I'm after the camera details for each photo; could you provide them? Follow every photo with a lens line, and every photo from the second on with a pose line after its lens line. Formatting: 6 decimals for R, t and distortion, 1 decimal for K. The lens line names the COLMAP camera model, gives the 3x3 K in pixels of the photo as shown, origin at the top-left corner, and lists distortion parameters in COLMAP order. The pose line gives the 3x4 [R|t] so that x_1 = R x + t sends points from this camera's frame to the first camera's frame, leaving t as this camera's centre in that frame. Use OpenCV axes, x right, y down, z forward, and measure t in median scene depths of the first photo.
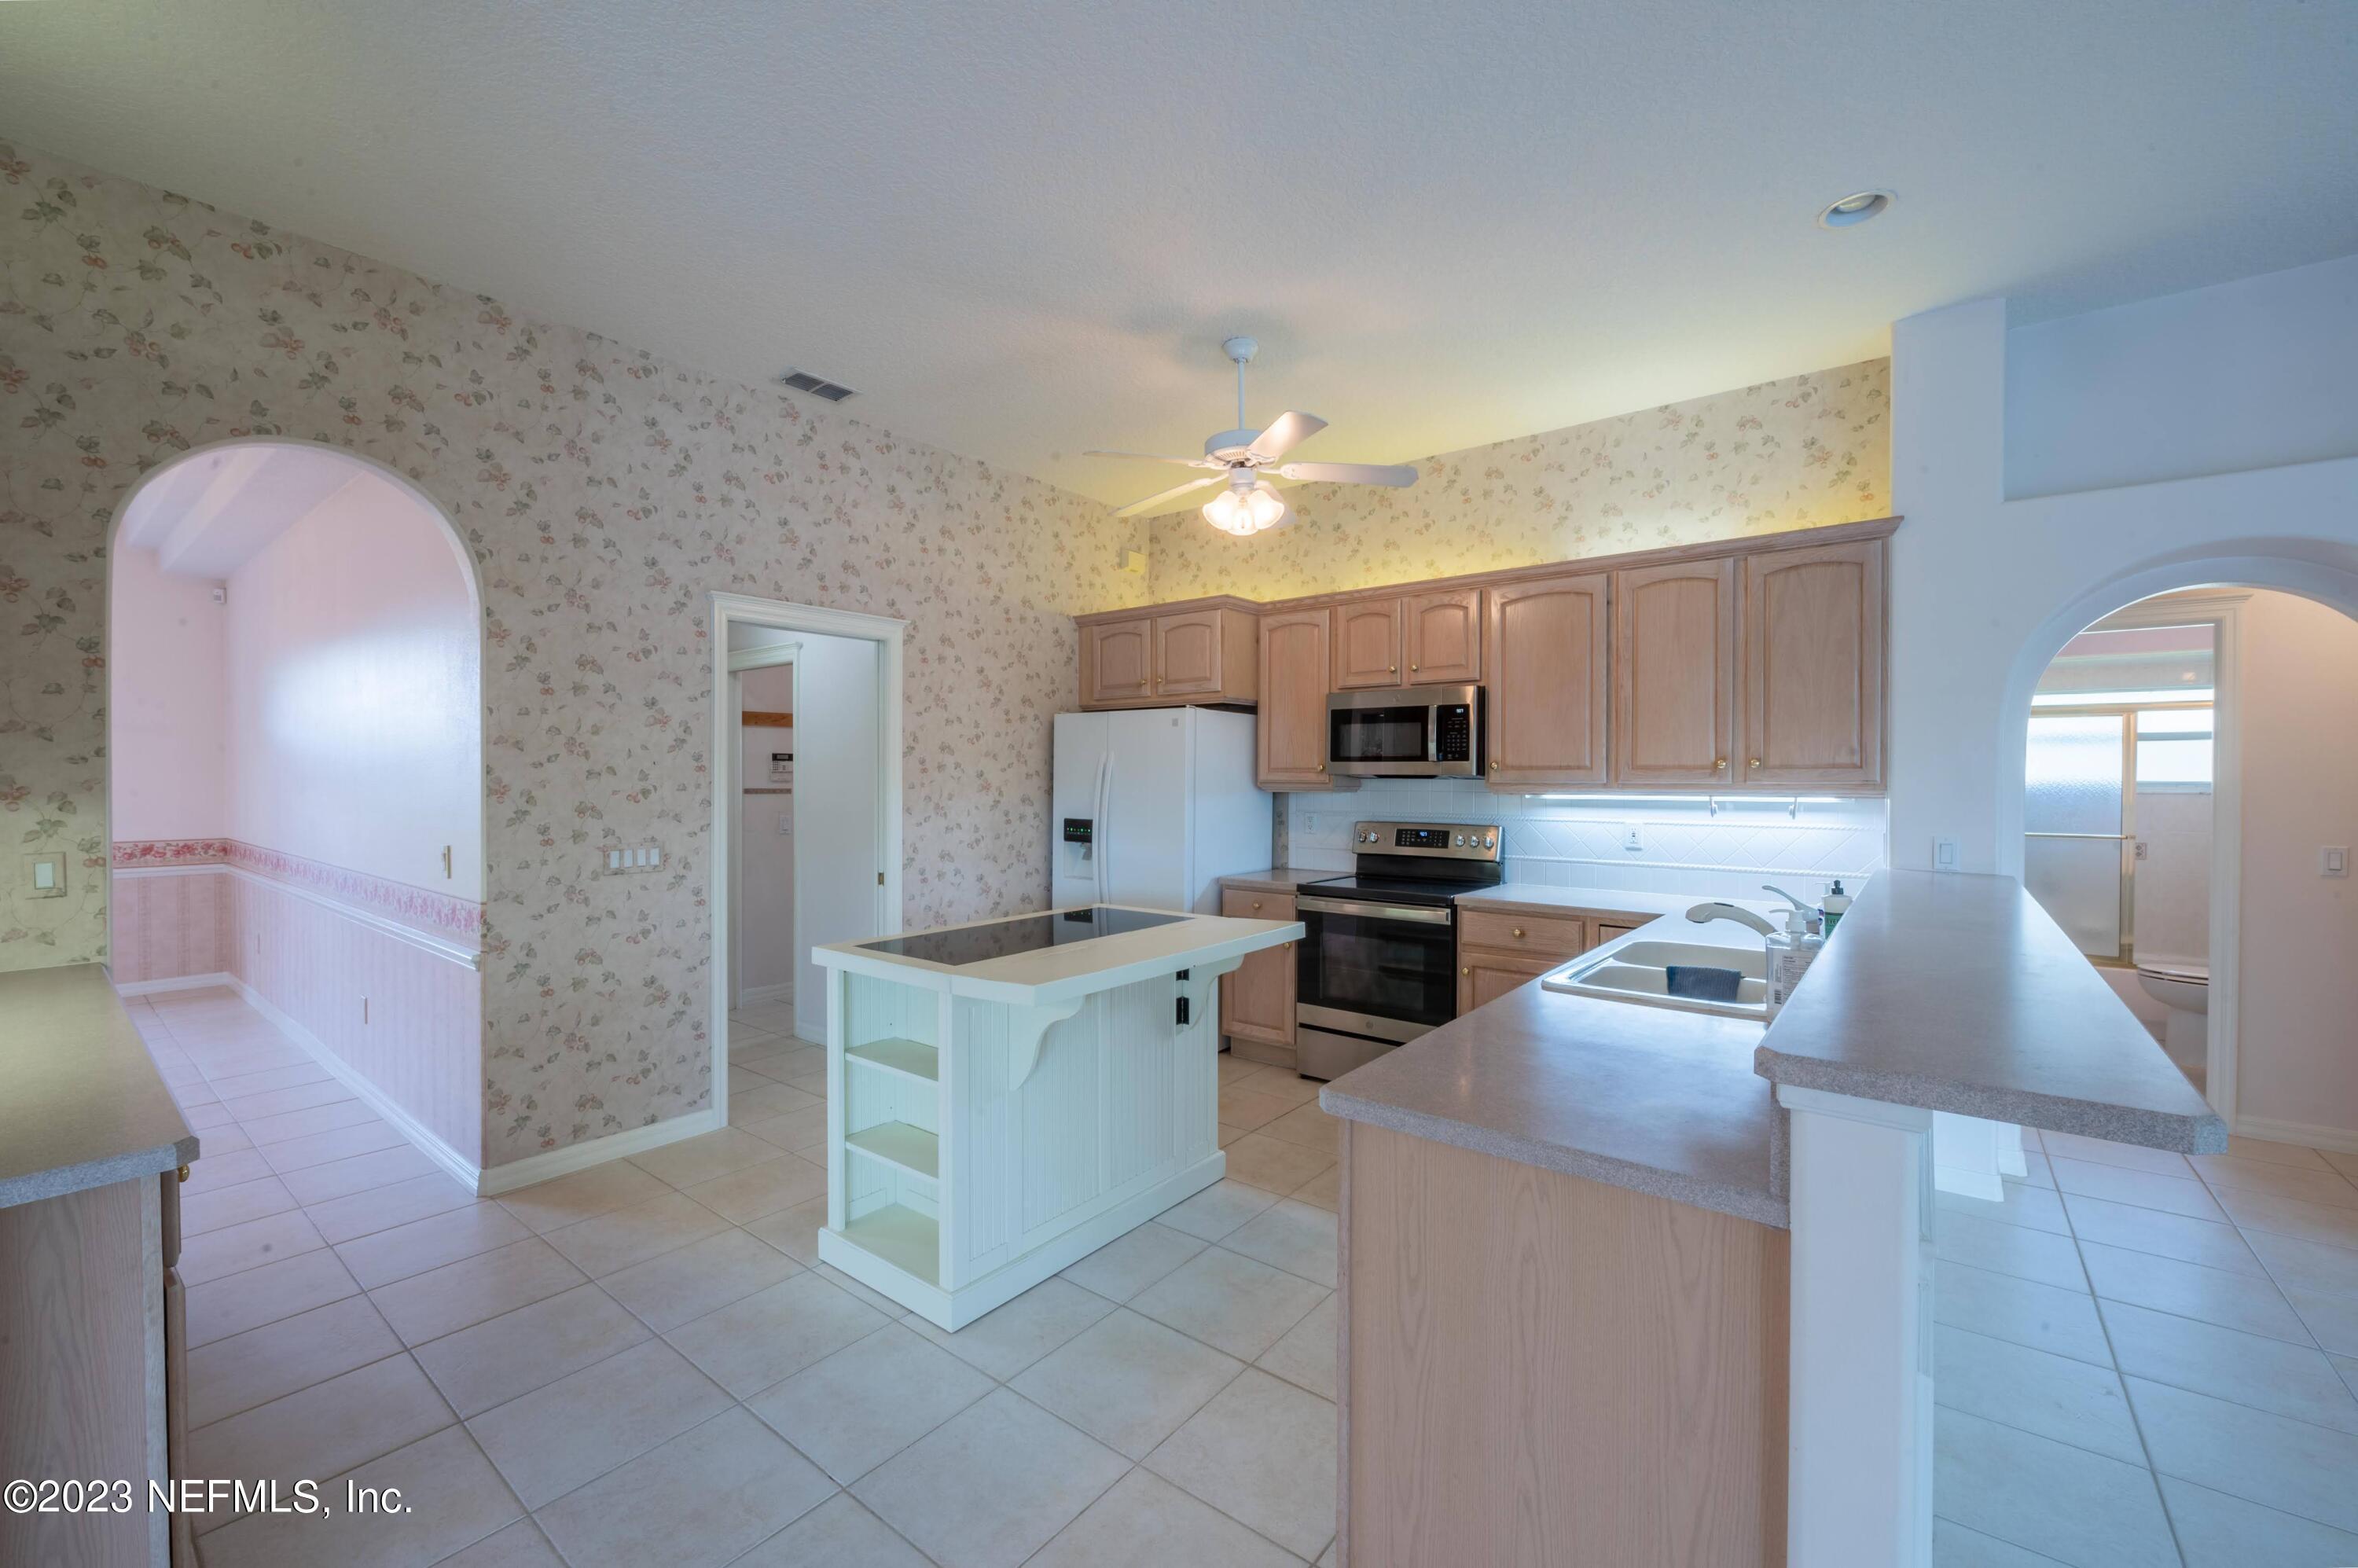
lens RADIAL K [[938.8, 0, 1182.4], [0, 938.8, 789.7], [0, 0, 1]] dist [0.006913, -0.001796]
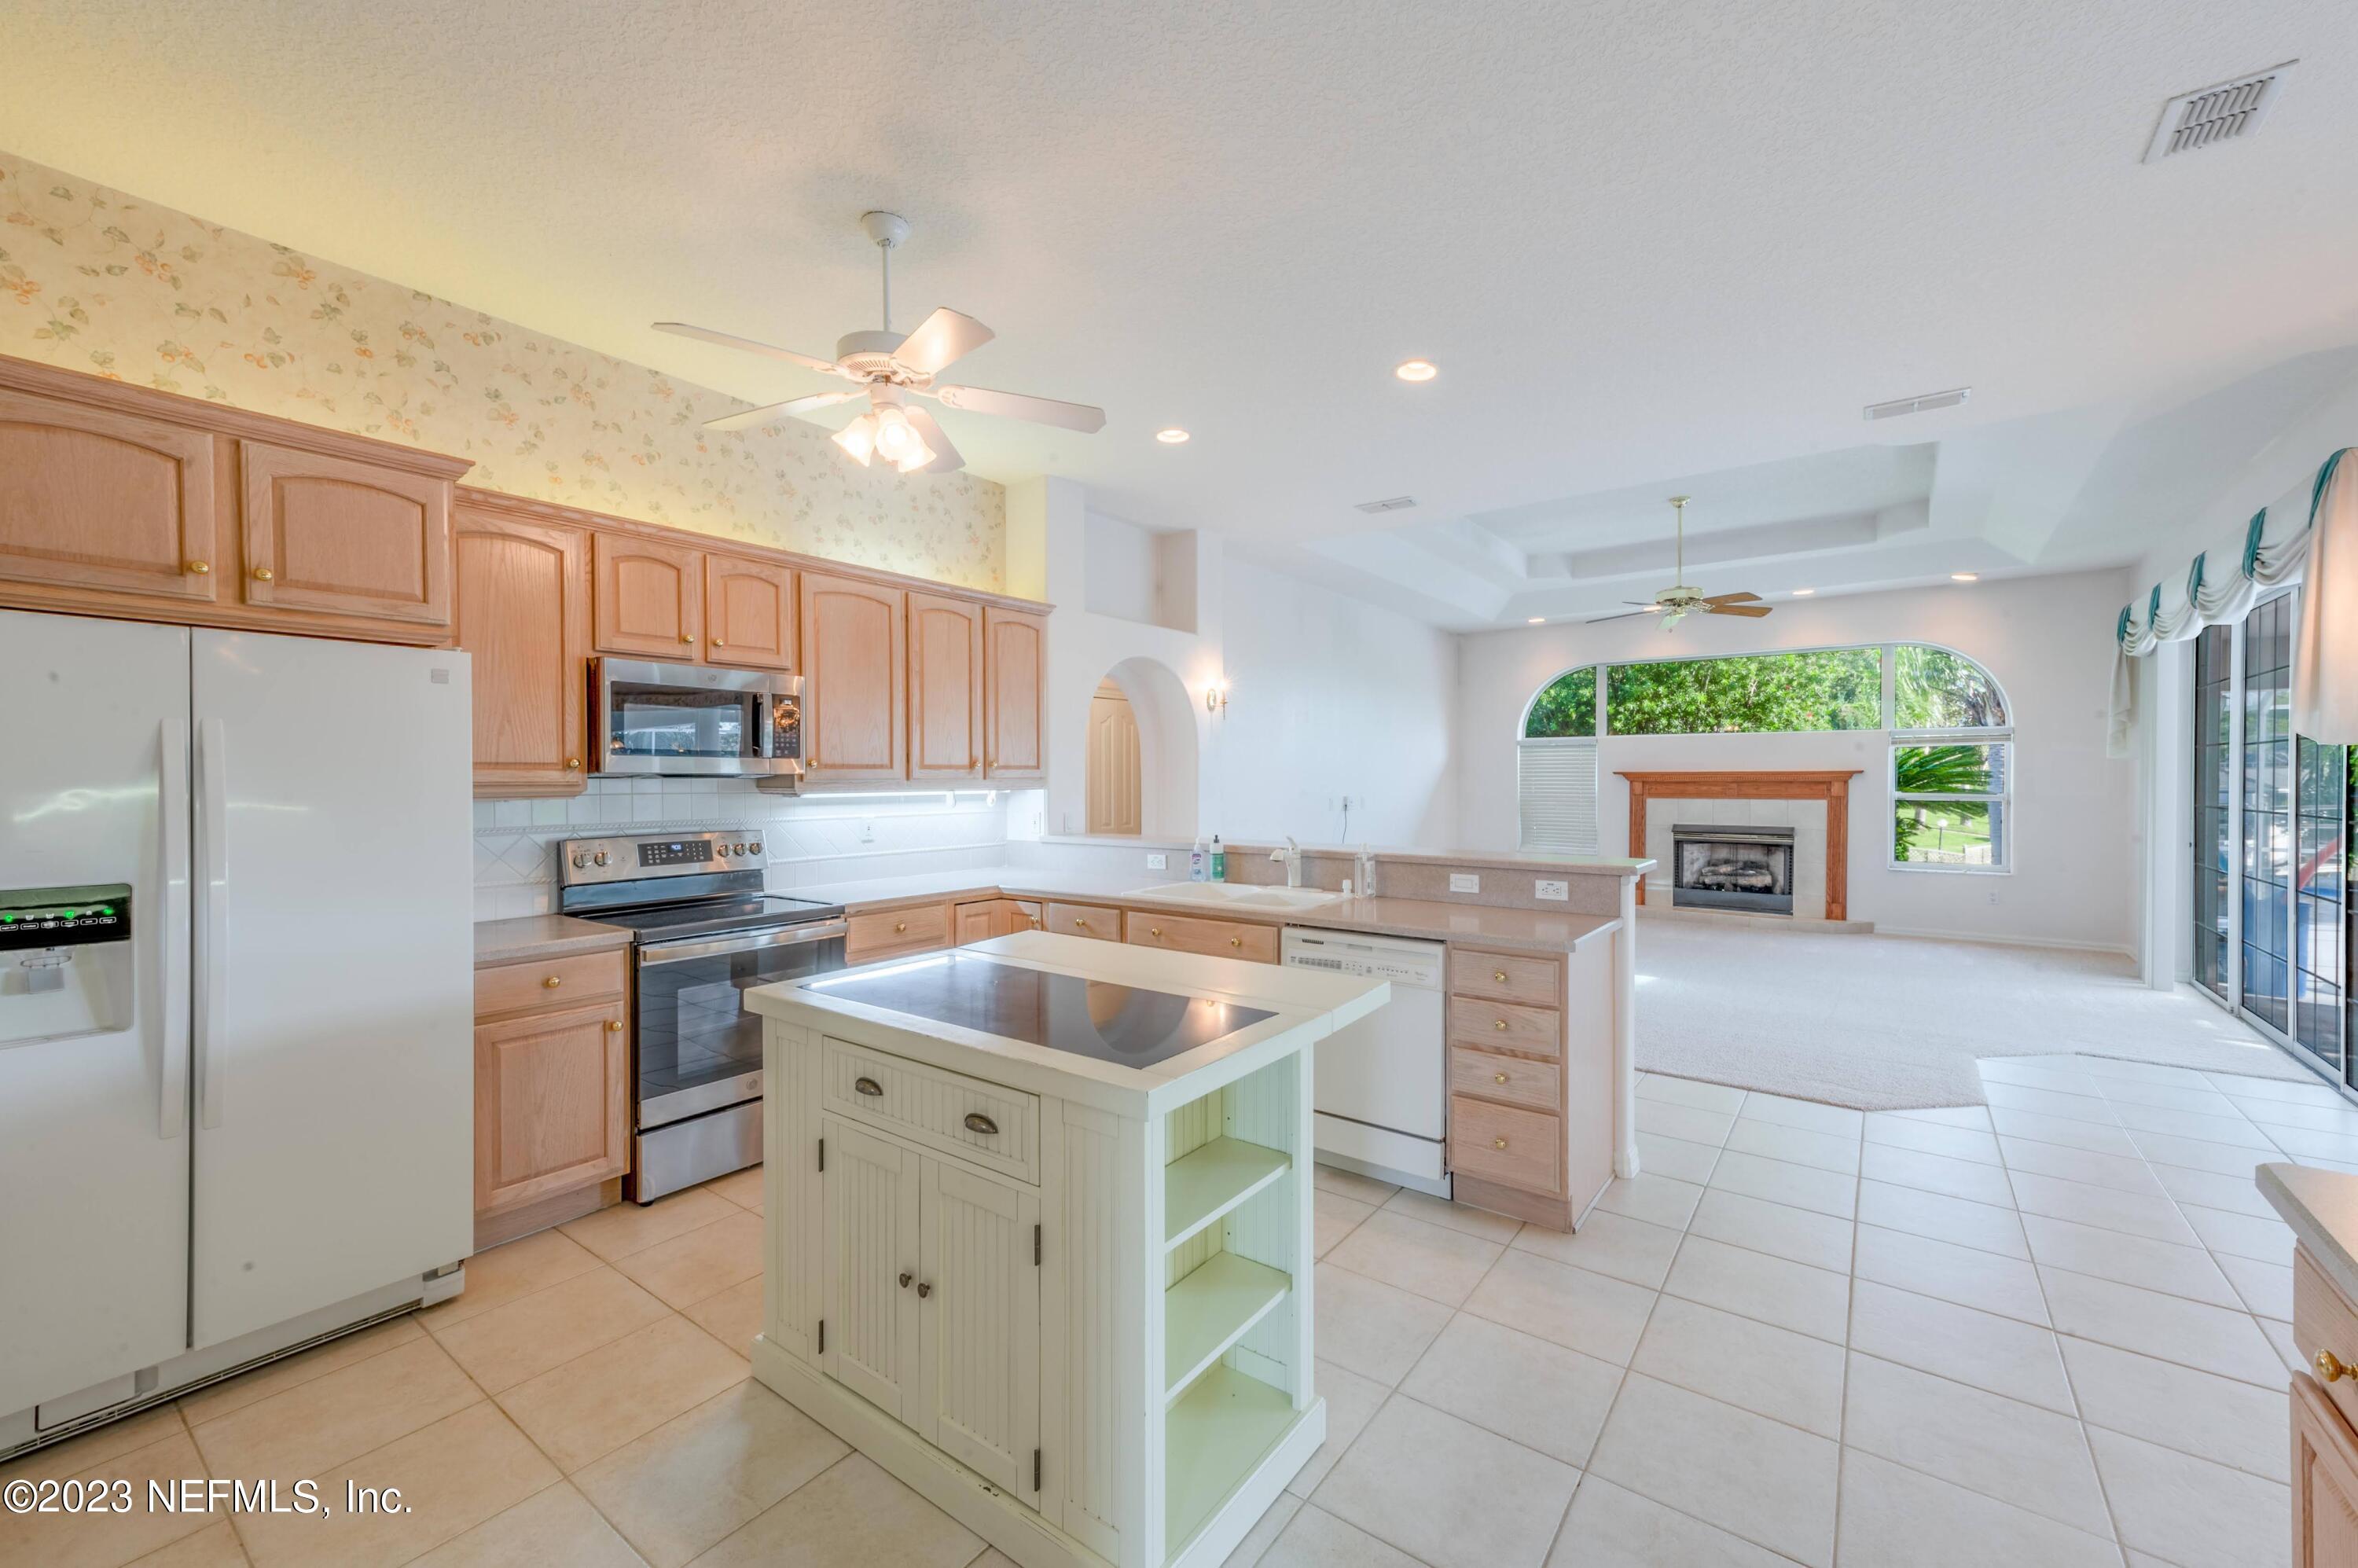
lens RADIAL K [[939.3, 0, 1179.4], [0, 939.3, 790.7], [0, 0, 1]] dist [0.020156, 0.003683]
pose [[-0.011722, -0.019553, 0.999740, -0.681488], [0.015818, 0.999680, 0.019738, -0.012442], [-0.999806, 0.016045, -0.011408, 0.714135]]
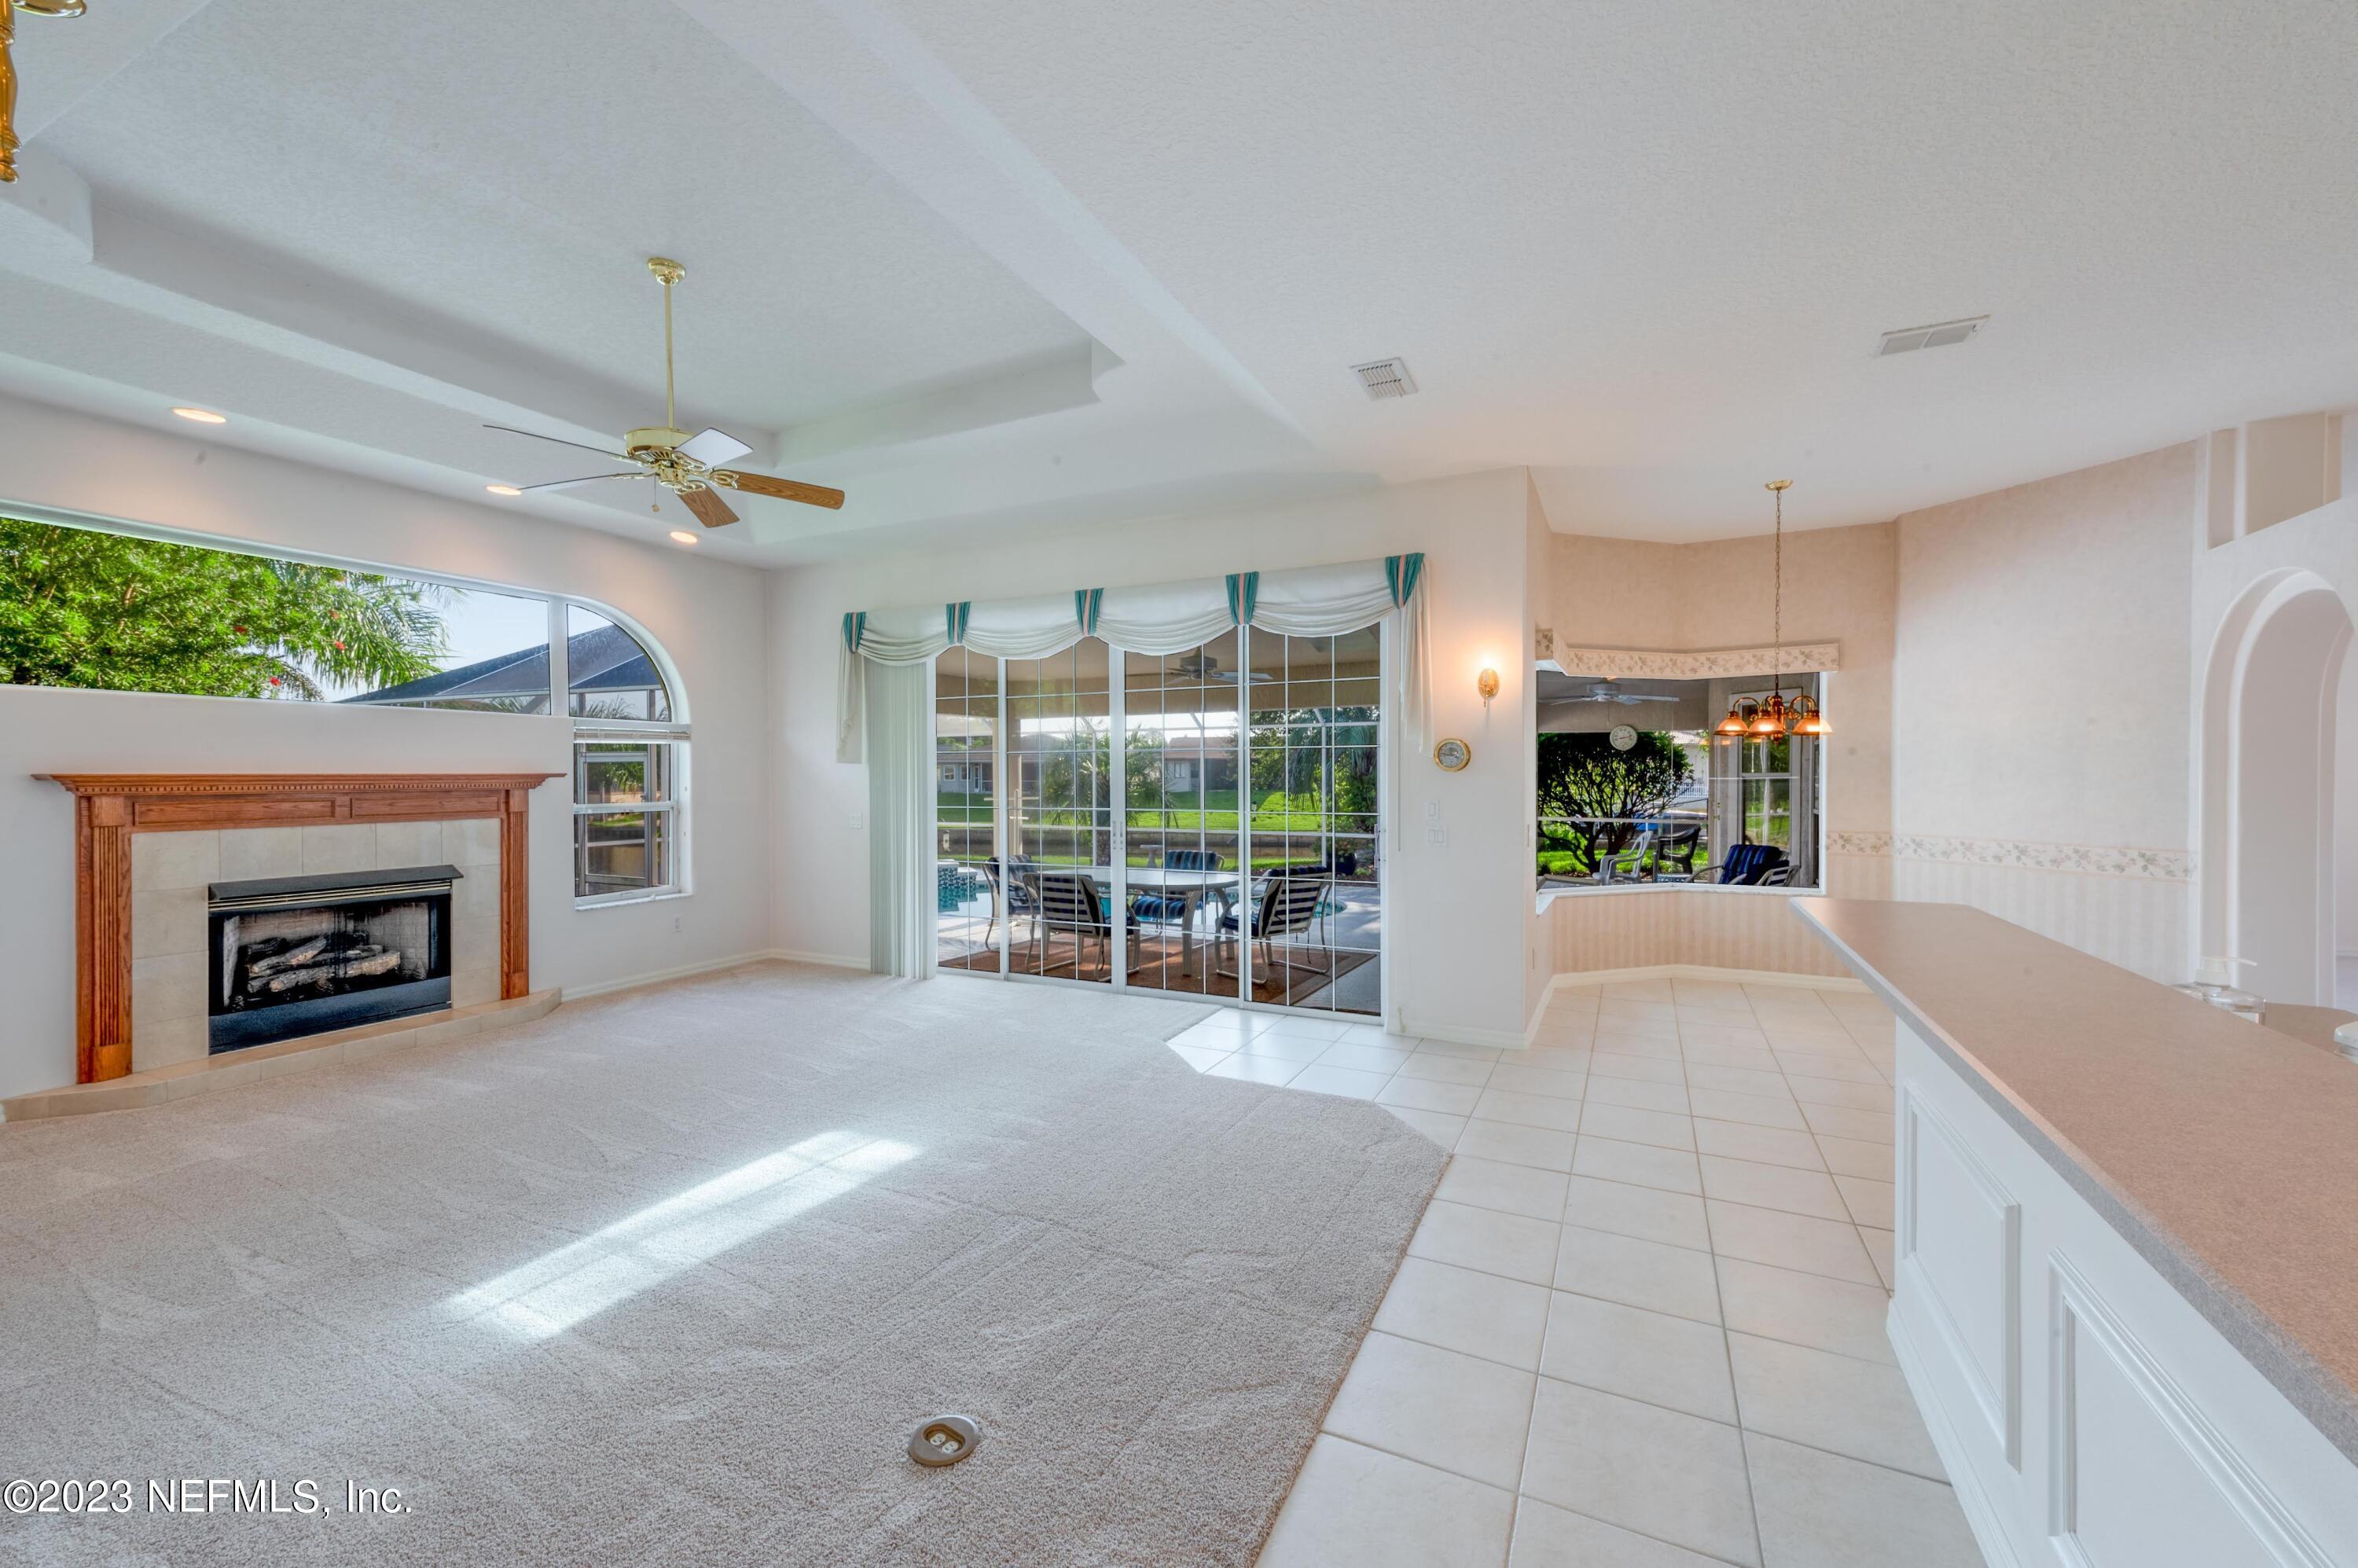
lens RADIAL K [[939.3, 0, 1201.3], [0, 939.3, 788.8], [0, 0, 1]] dist [0.020156, 0.003683]
pose [[-0.980320, 0.001854, -0.197404, 0.801665], [-0.003779, 0.999596, 0.028153, -0.013243], [0.197377, 0.028345, -0.979918, 0.815552]]
